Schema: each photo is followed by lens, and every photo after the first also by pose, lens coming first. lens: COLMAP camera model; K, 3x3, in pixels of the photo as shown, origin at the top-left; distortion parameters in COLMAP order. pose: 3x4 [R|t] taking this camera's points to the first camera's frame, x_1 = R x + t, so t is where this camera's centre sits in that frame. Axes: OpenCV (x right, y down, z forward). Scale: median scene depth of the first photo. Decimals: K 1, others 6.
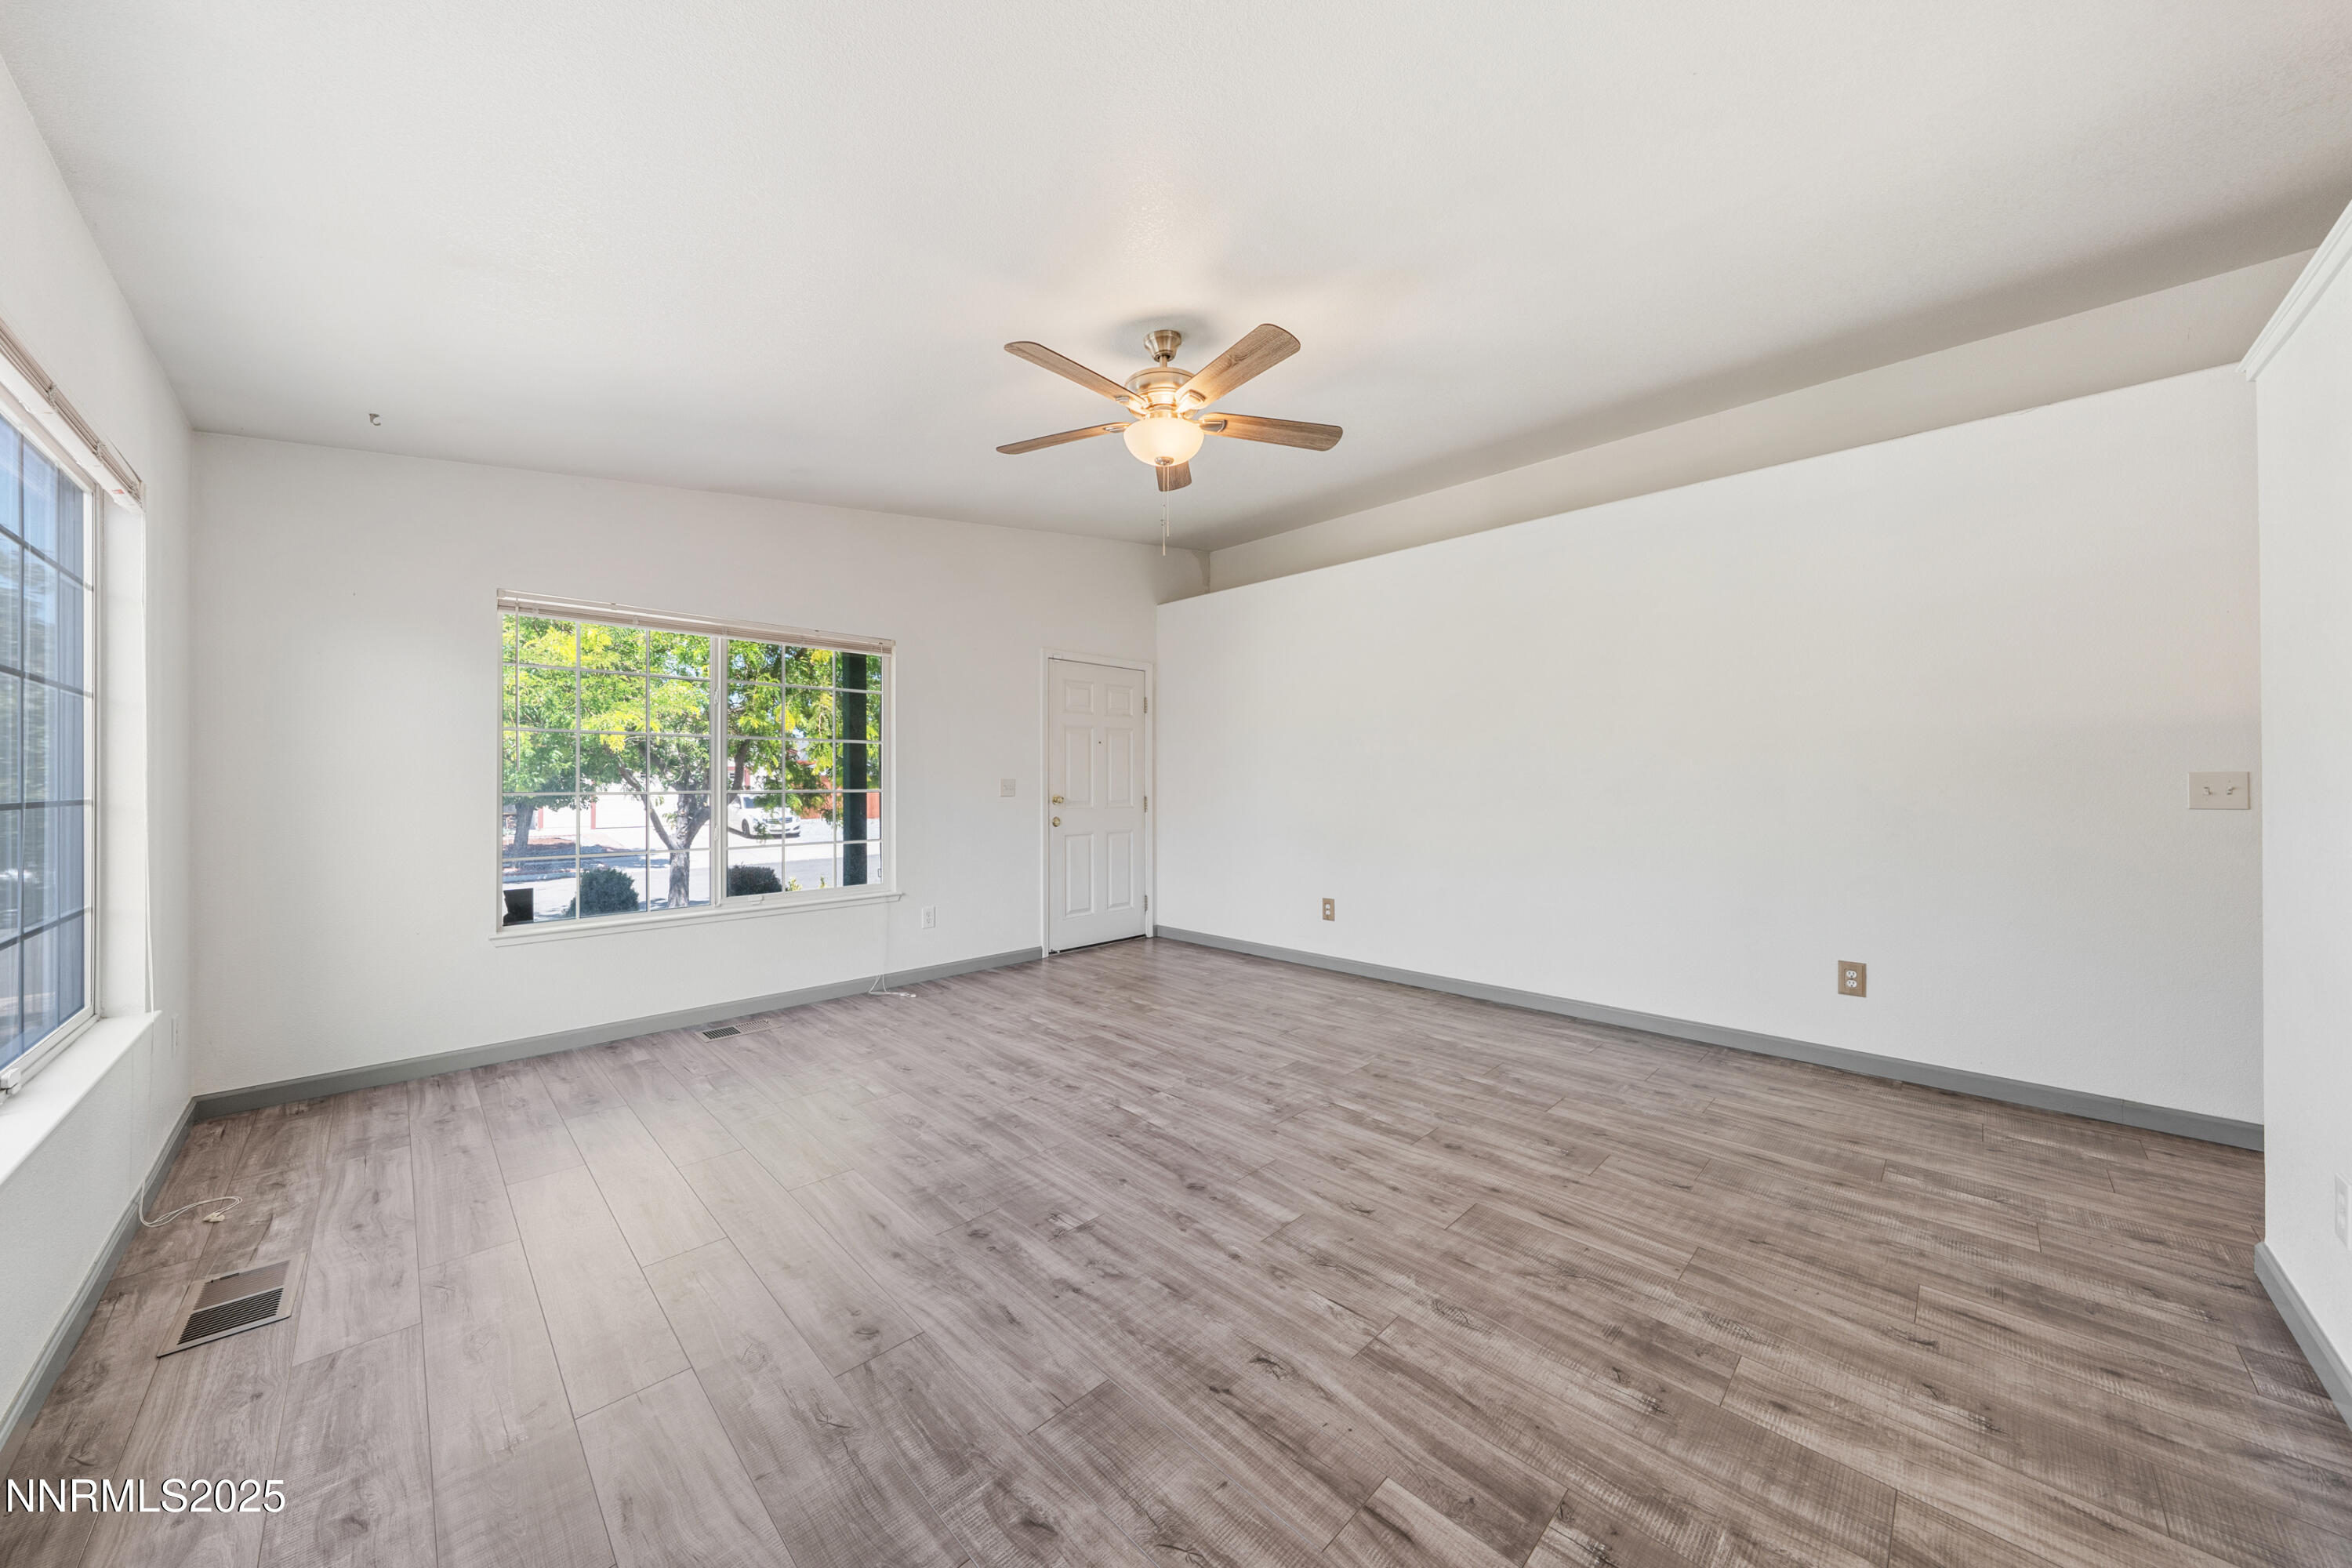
lens RADIAL K [[799.4, 0, 1168.4], [0, 799.4, 783.1], [0, 0, 1]] dist [-0.000258, 0.000258]
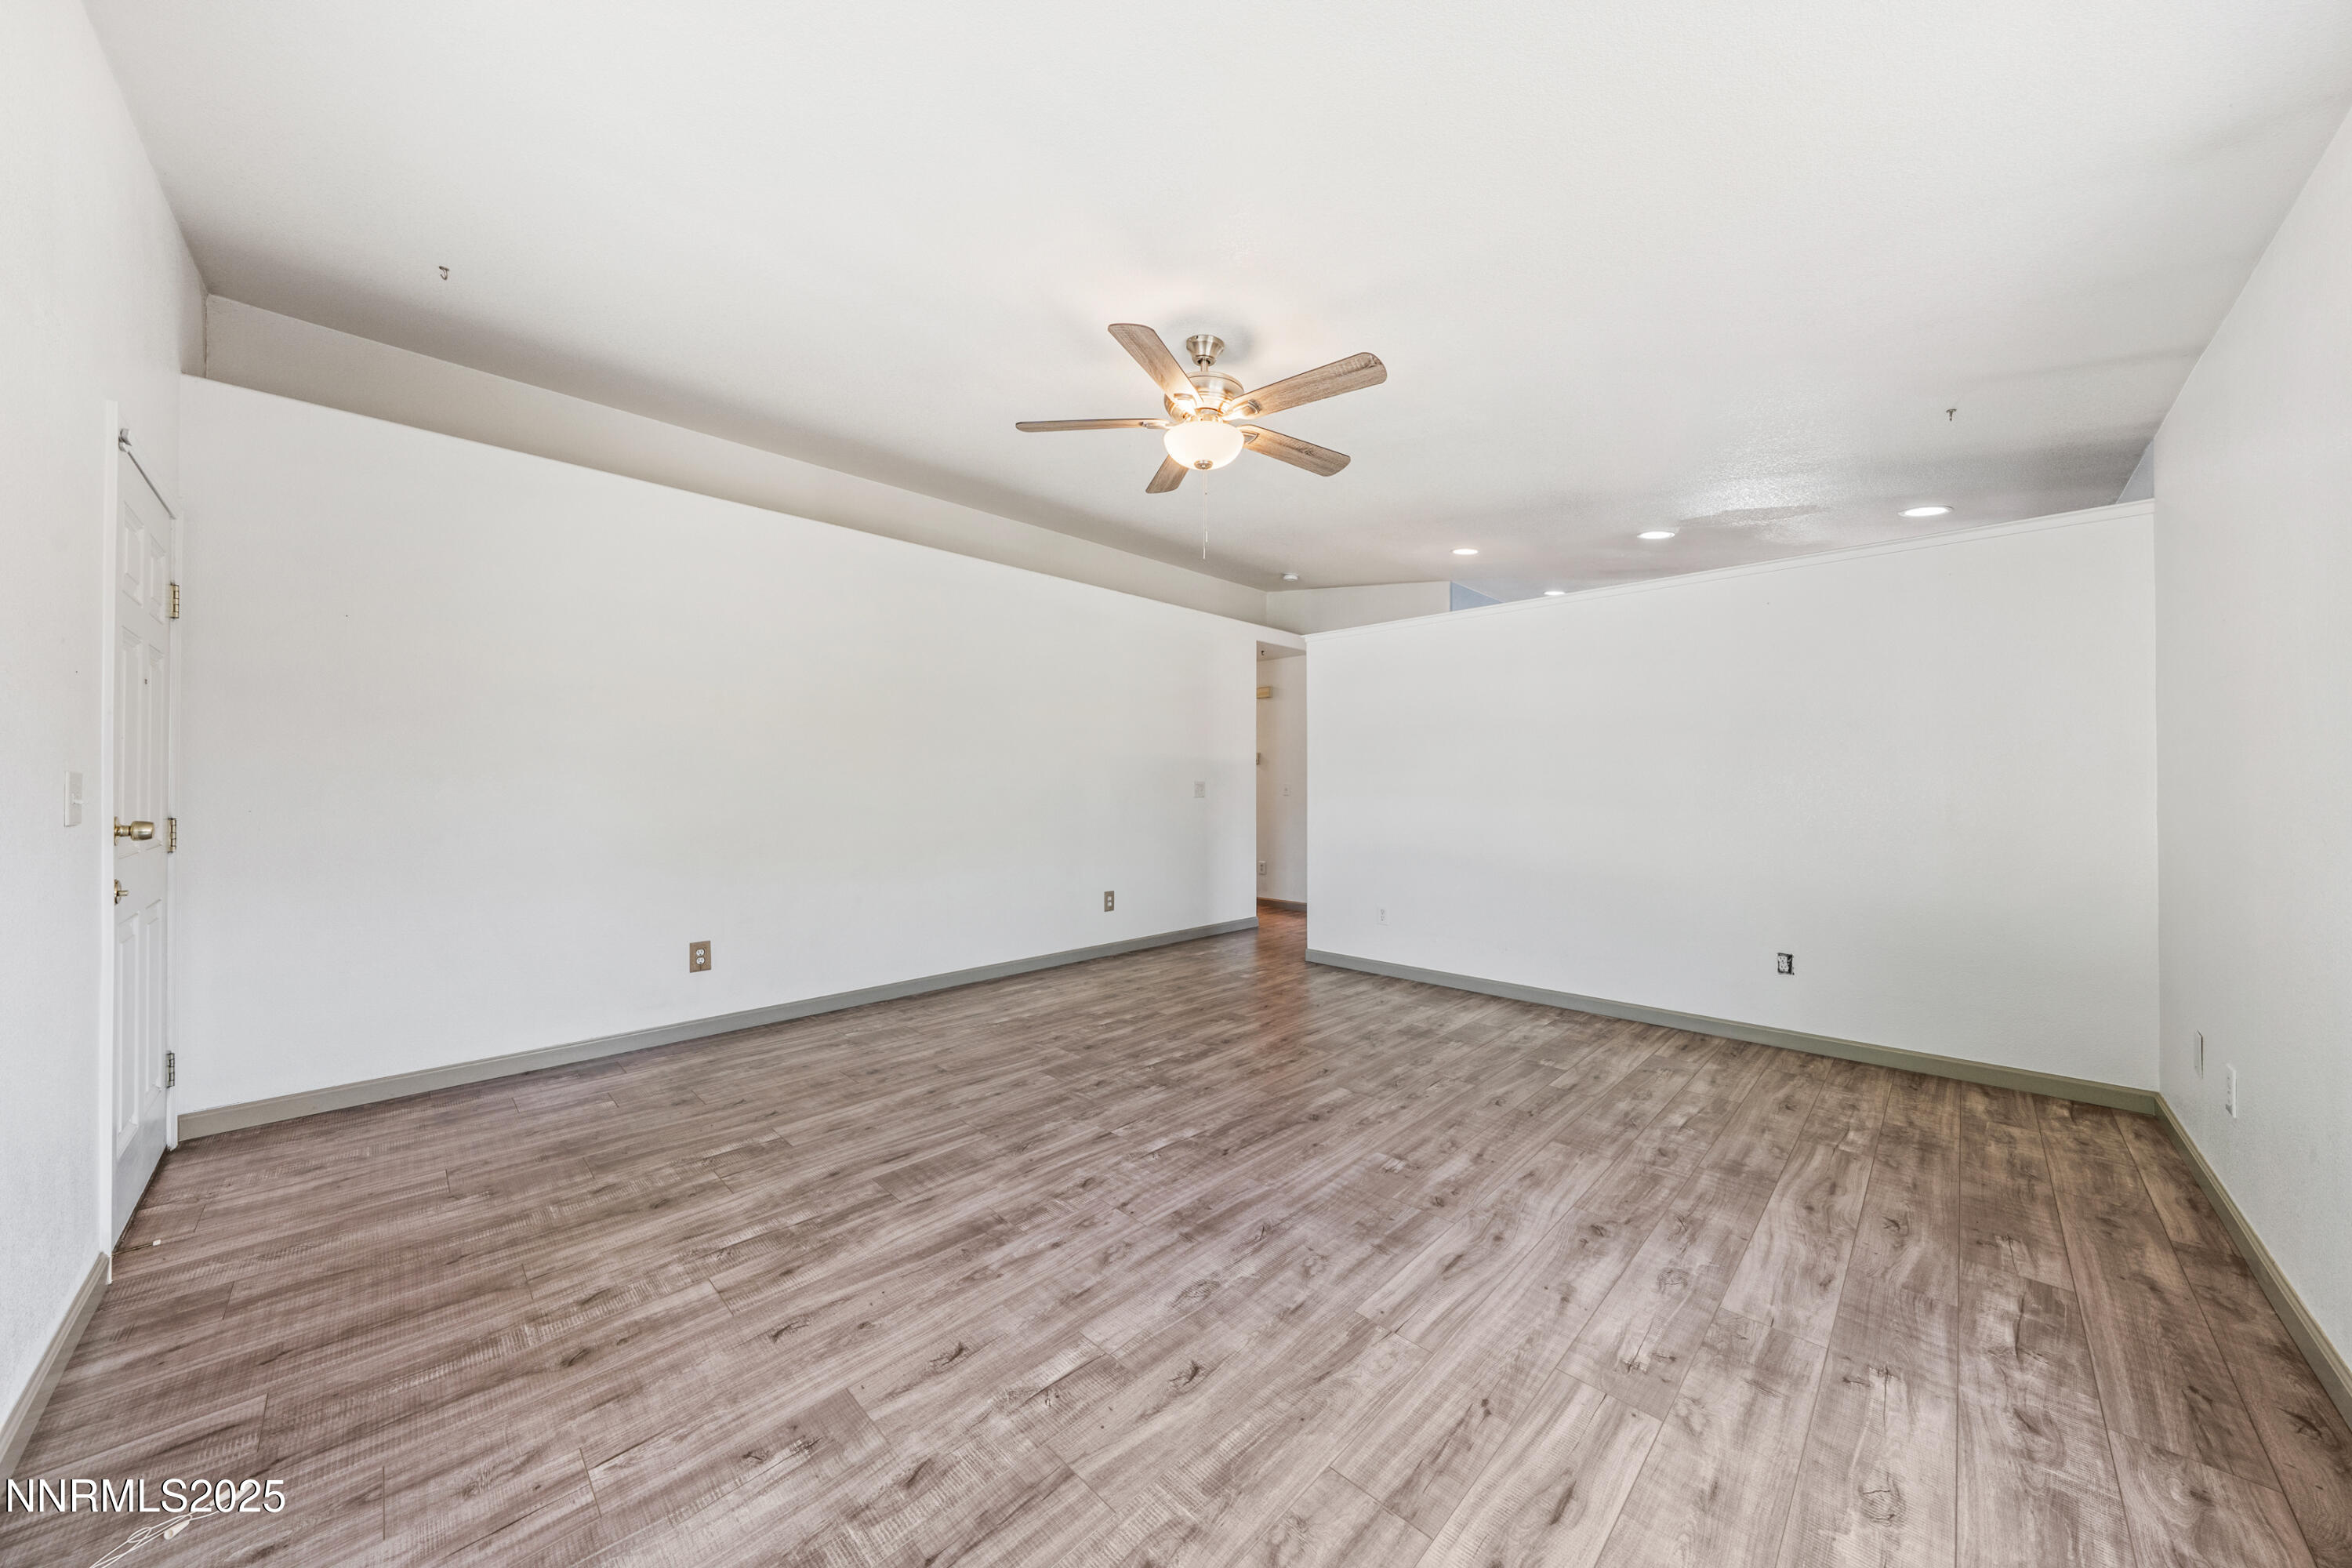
lens RADIAL K [[799.1, 0, 1176.0], [0, 799.1, 784.0], [0, 0, 1]] dist [0.000009, -0.000068]
pose [[-0.017853, 0.004582, 0.999830, -0.991726], [0.000263, 0.999989, -0.004578, 0.002684], [-0.999841, 0.000182, -0.017854, 1.036279]]
